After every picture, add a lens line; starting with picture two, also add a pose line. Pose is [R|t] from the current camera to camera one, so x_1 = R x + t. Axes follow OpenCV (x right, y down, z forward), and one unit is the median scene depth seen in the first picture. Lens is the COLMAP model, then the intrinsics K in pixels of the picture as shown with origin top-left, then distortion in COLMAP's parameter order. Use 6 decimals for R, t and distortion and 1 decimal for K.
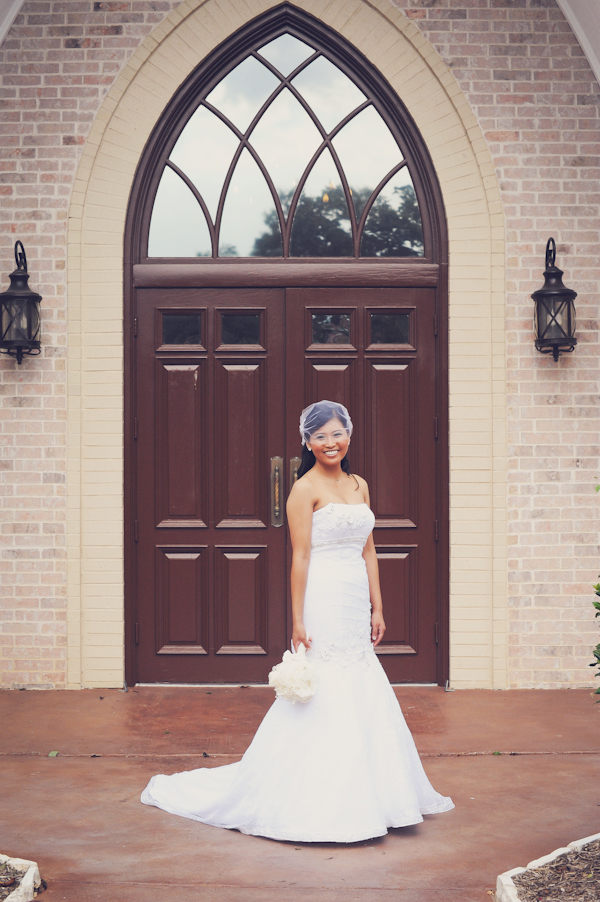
lens RADIAL K [[1307.0, 0, 298.0], [0, 1307.0, 444.5], [0, 0, 1]] dist [-0.098919, 0.000000]
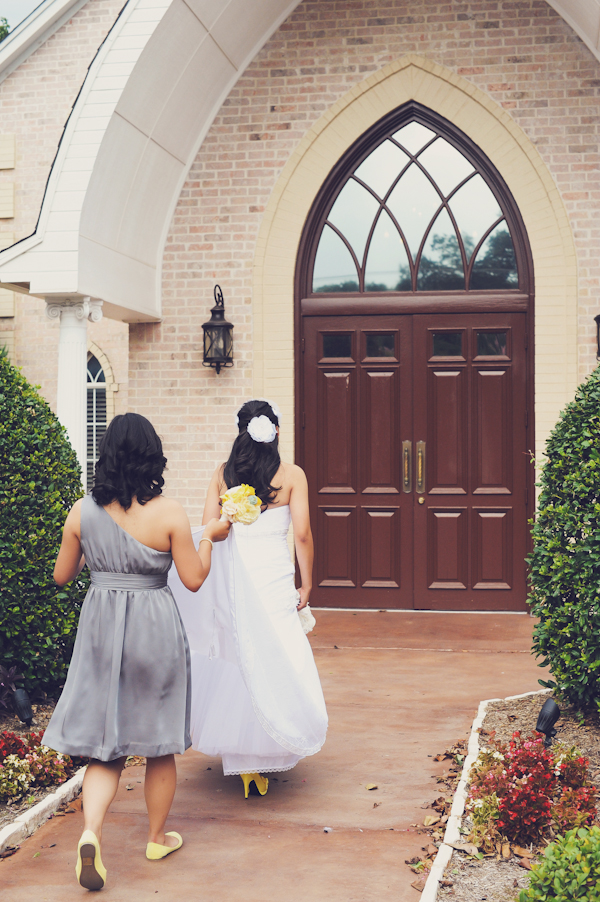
lens RADIAL K [[1307.0, 0, 301.3], [0, 1307.0, 454.2], [0, 0, 1]] dist [-0.098919, 0.000000]
pose [[0.981875, 0.001152, -0.189527, 0.132933], [0.002519, 0.999814, 0.019128, -0.002630], [0.189514, -0.019258, 0.981689, -0.341414]]
